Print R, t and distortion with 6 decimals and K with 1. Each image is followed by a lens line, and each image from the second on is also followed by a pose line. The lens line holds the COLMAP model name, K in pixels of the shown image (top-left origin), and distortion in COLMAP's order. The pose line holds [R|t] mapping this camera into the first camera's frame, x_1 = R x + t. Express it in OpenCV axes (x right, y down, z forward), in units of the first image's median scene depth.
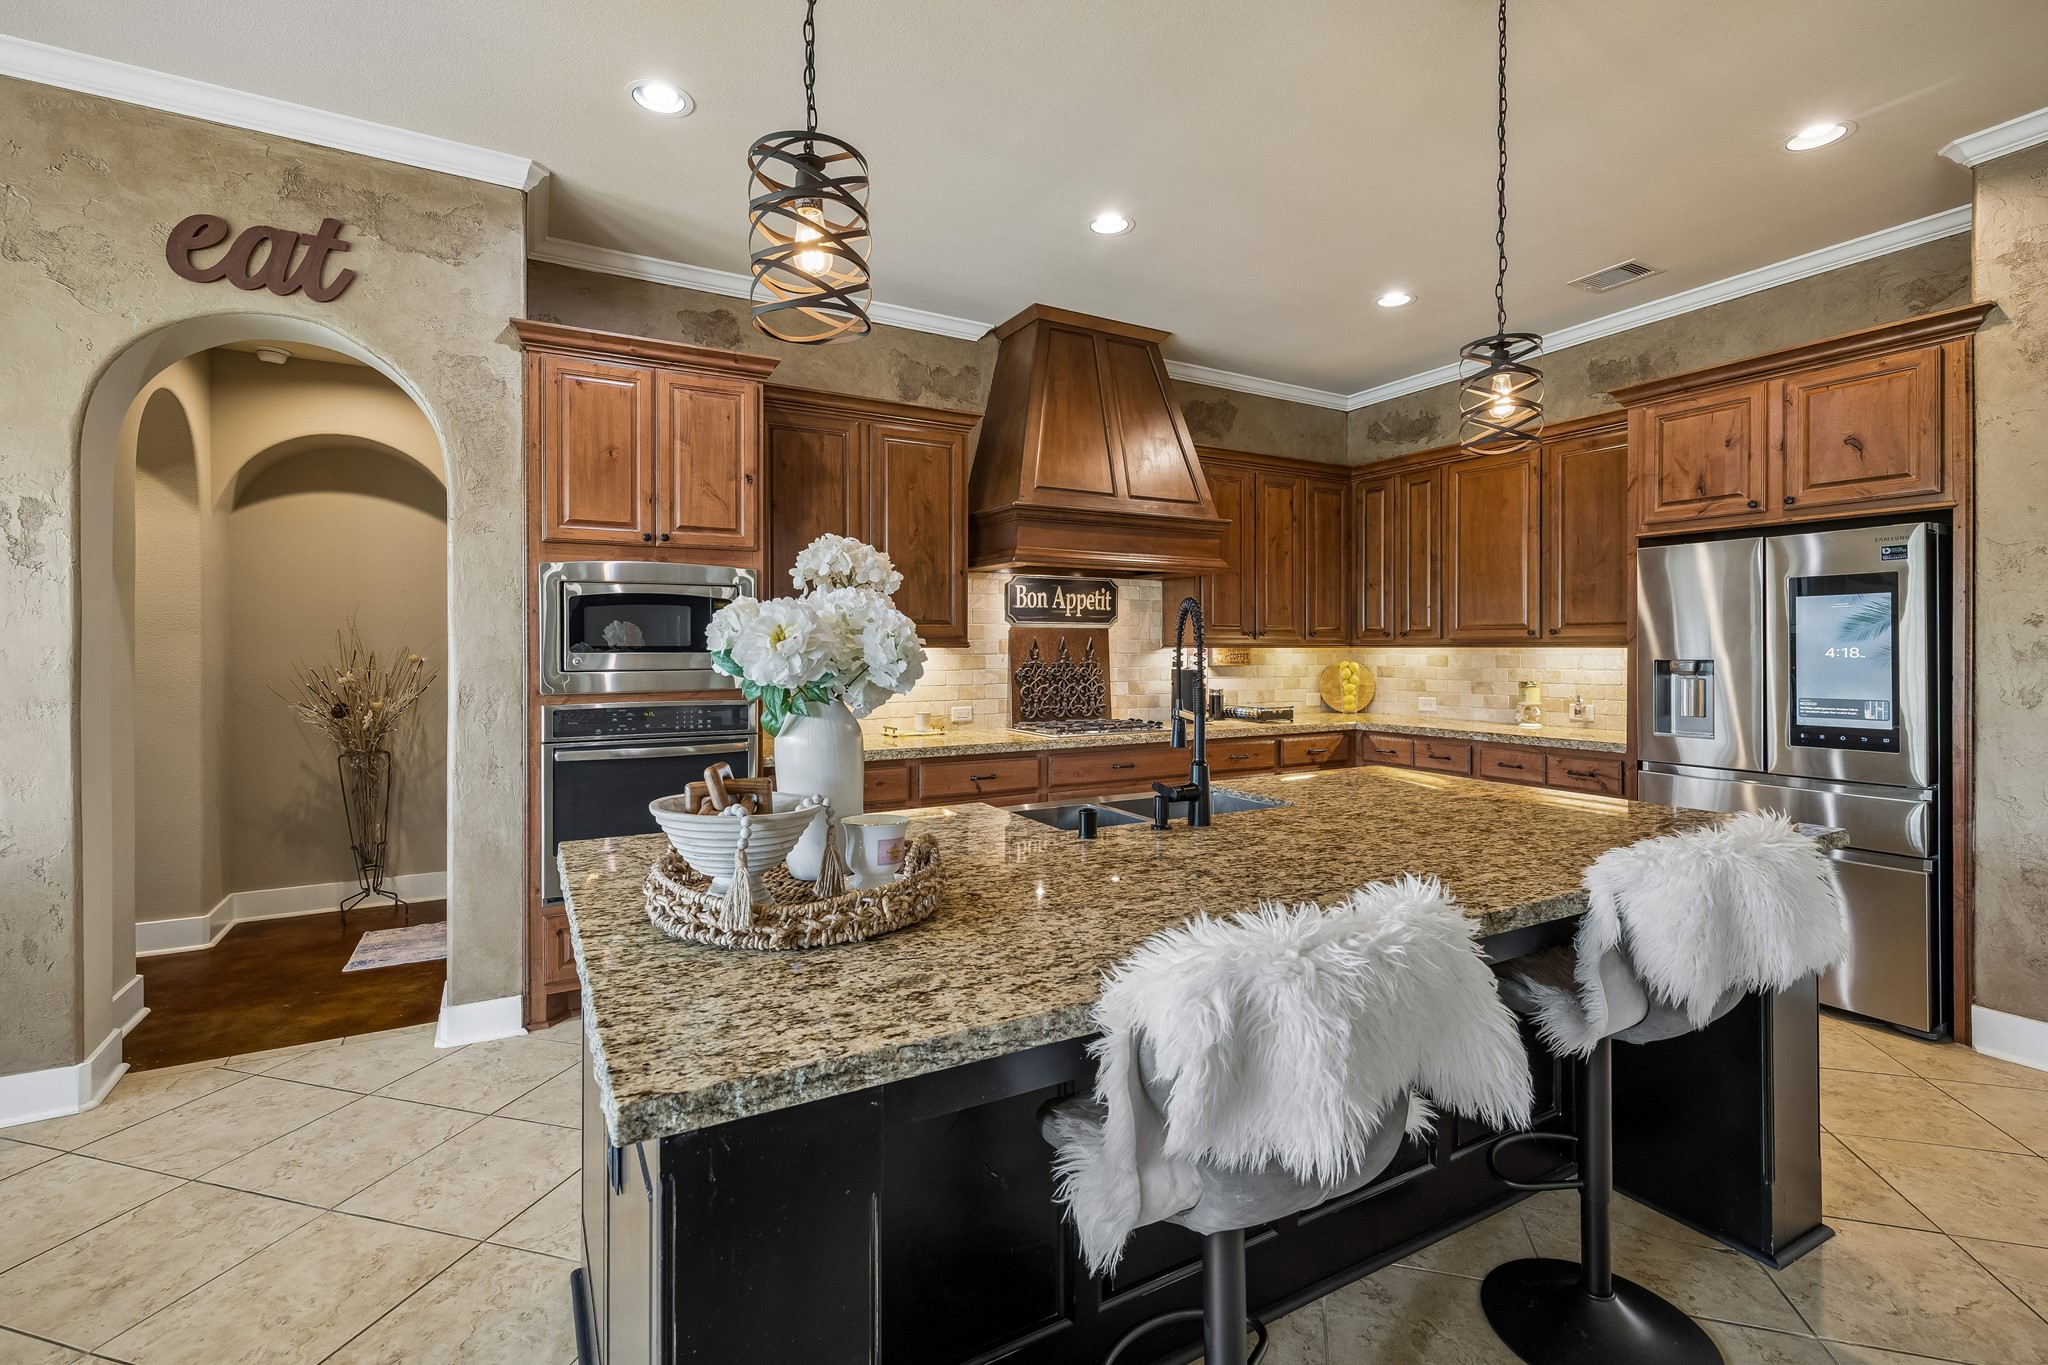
lens RADIAL K [[911.6, 0, 1034.4], [0, 911.6, 644.4], [0, 0, 1]] dist [0.010827, -0.000844]
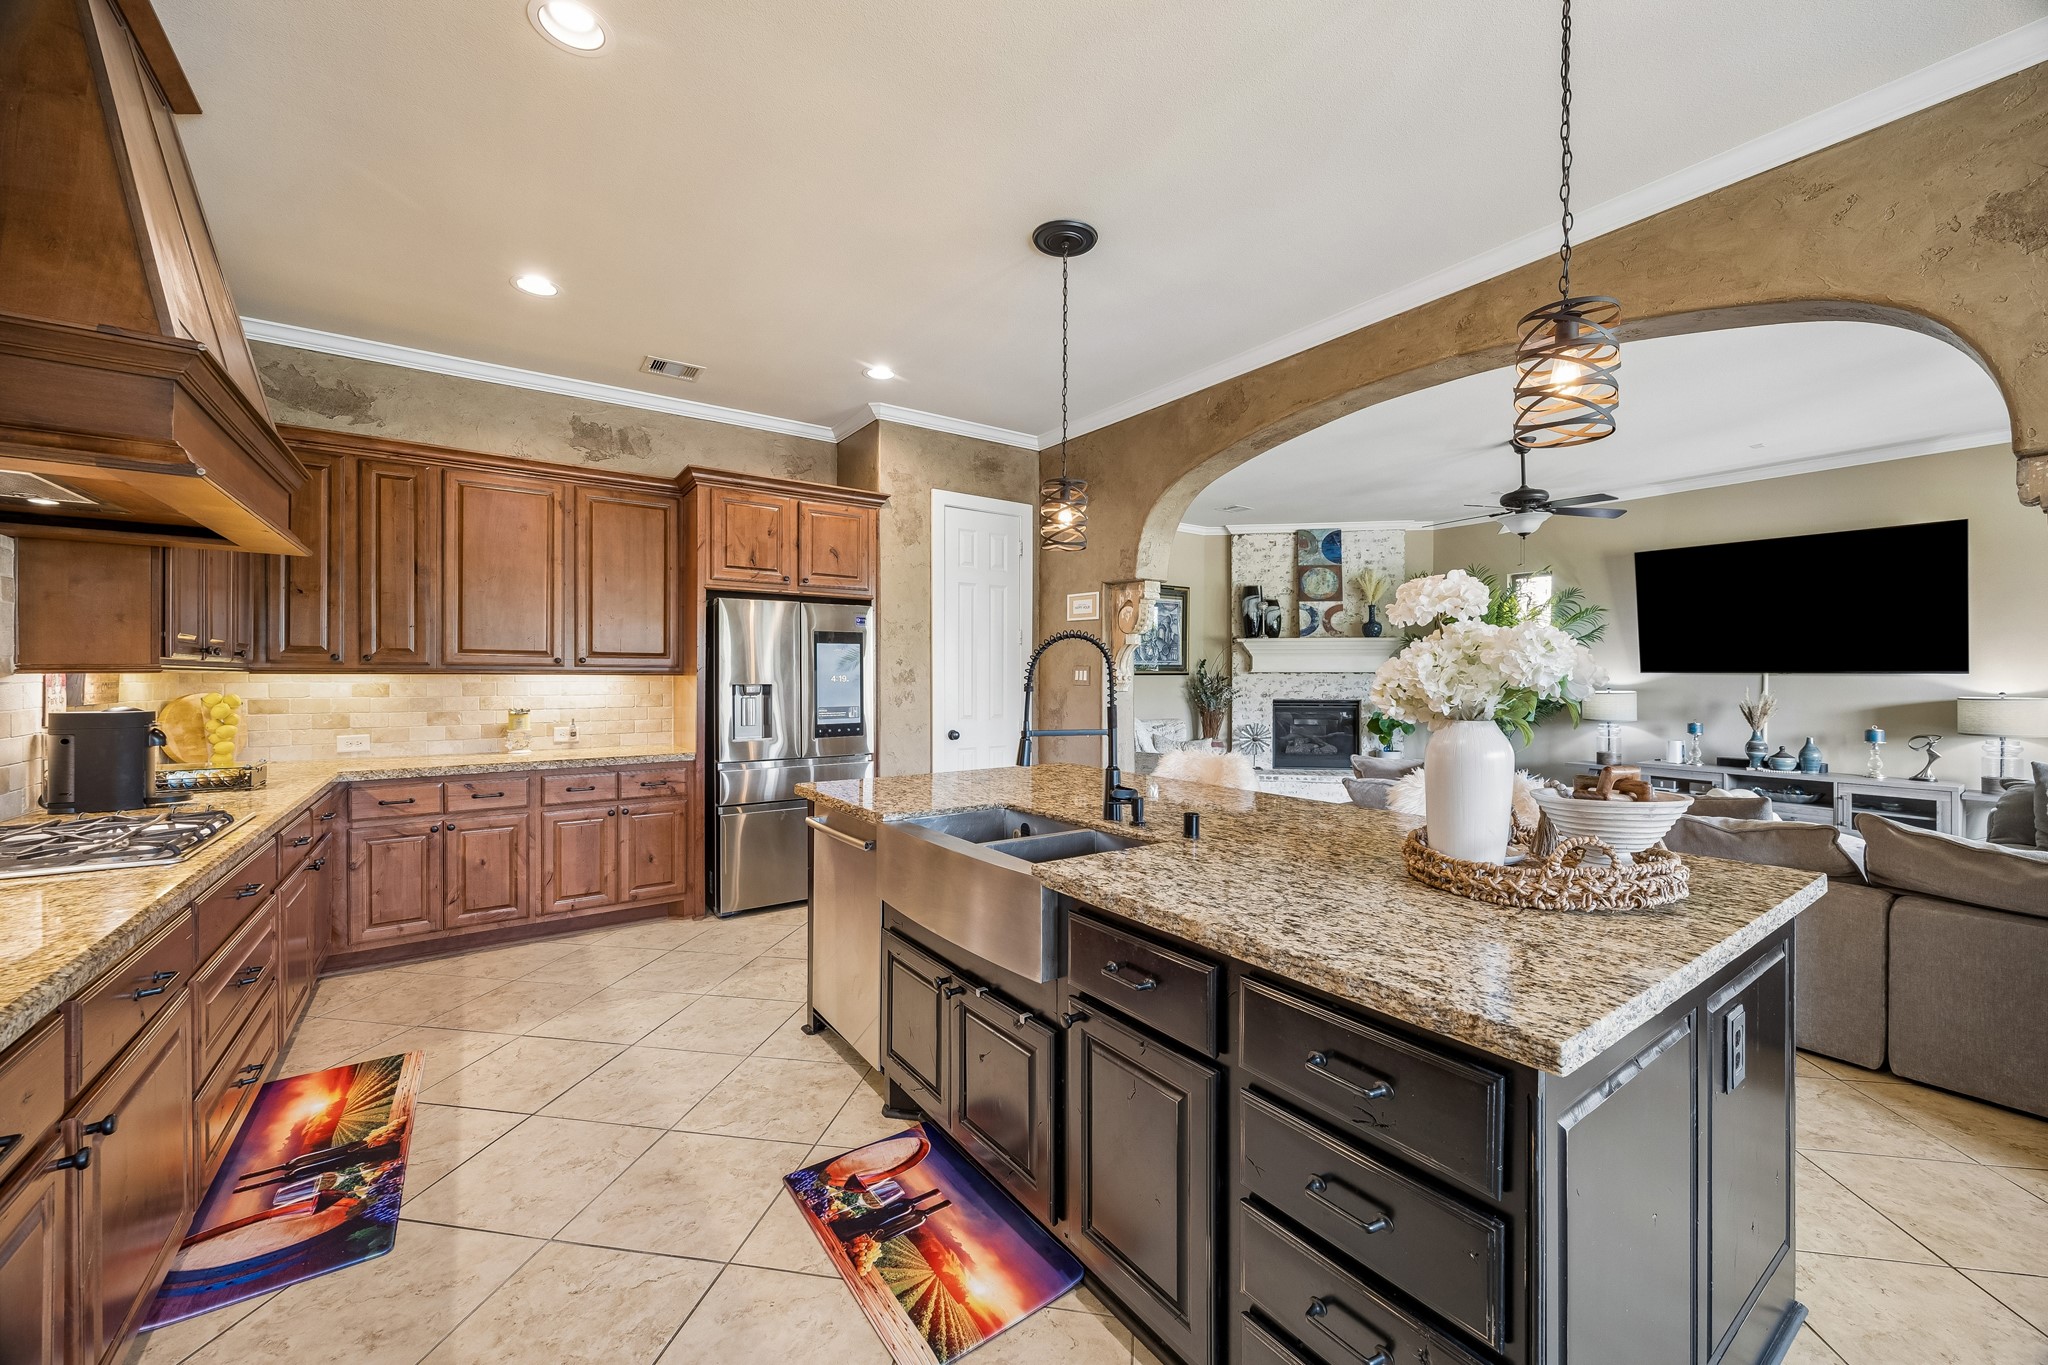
lens RADIAL K [[778.5, 0, 1033.4], [0, 778.5, 677.6], [0, 0, 1]] dist [-0.000153, 0.000035]
pose [[-0.108262, 0.000432, 0.994122, -0.375540], [-0.005062, 0.999987, -0.000986, 0.004708], [-0.994109, -0.005139, -0.108259, 0.542956]]
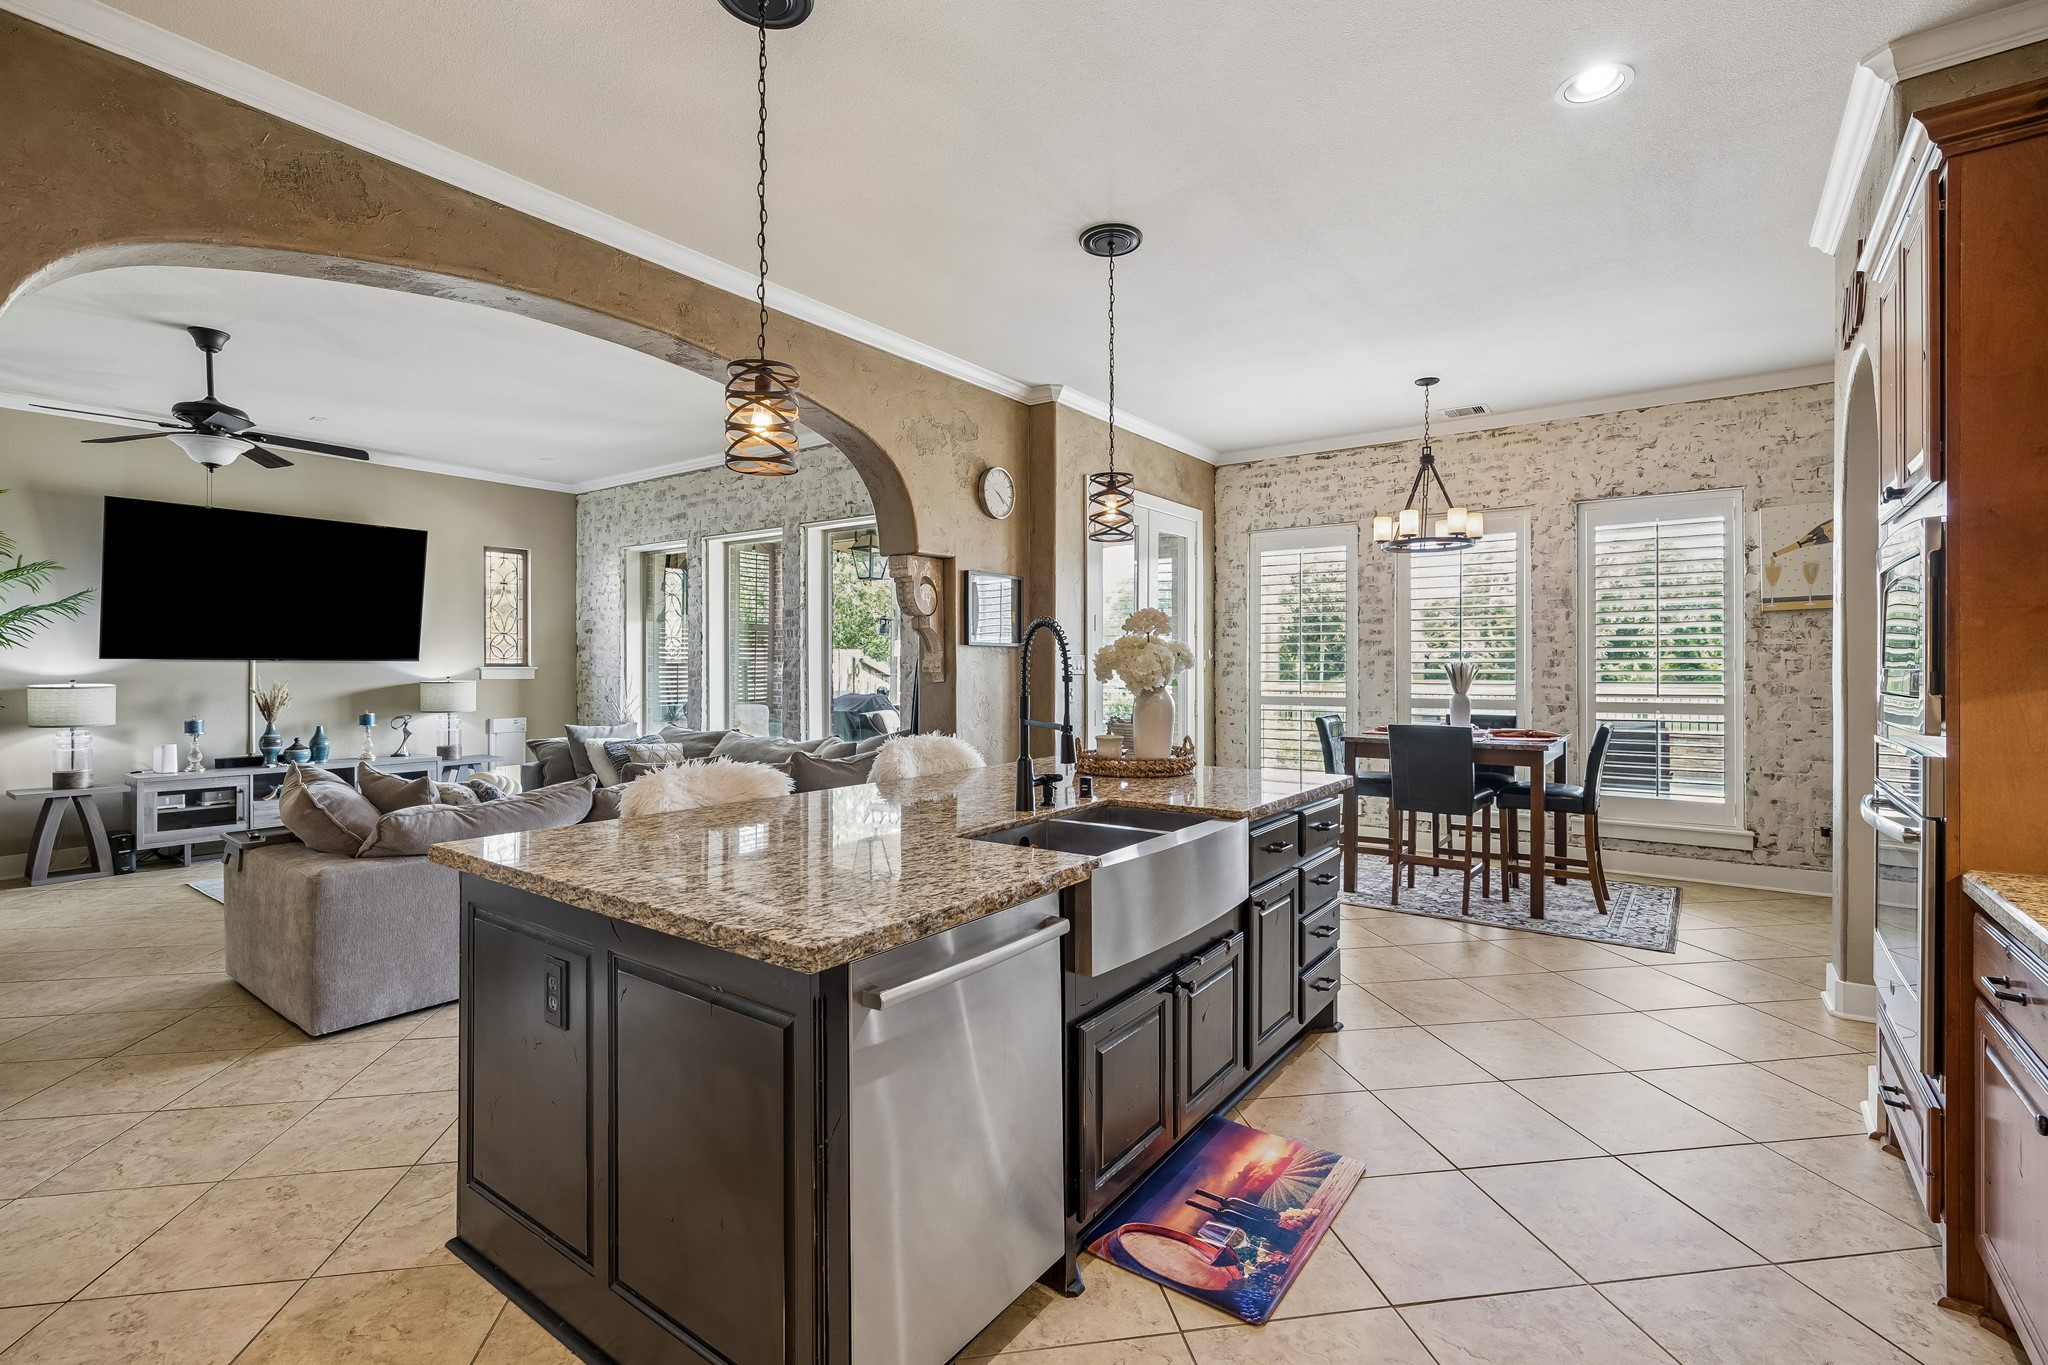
lens RADIAL K [[925.8, 0, 1024.3], [0, 925.8, 664.2], [0, 0, 1]] dist [-0.001344, 0.000282]
pose [[-0.909092, 0.001527, -0.416592, 0.306165], [0.003092, 0.999990, -0.003082, 0.004172], [0.416584, -0.004090, -0.909088, 0.938262]]
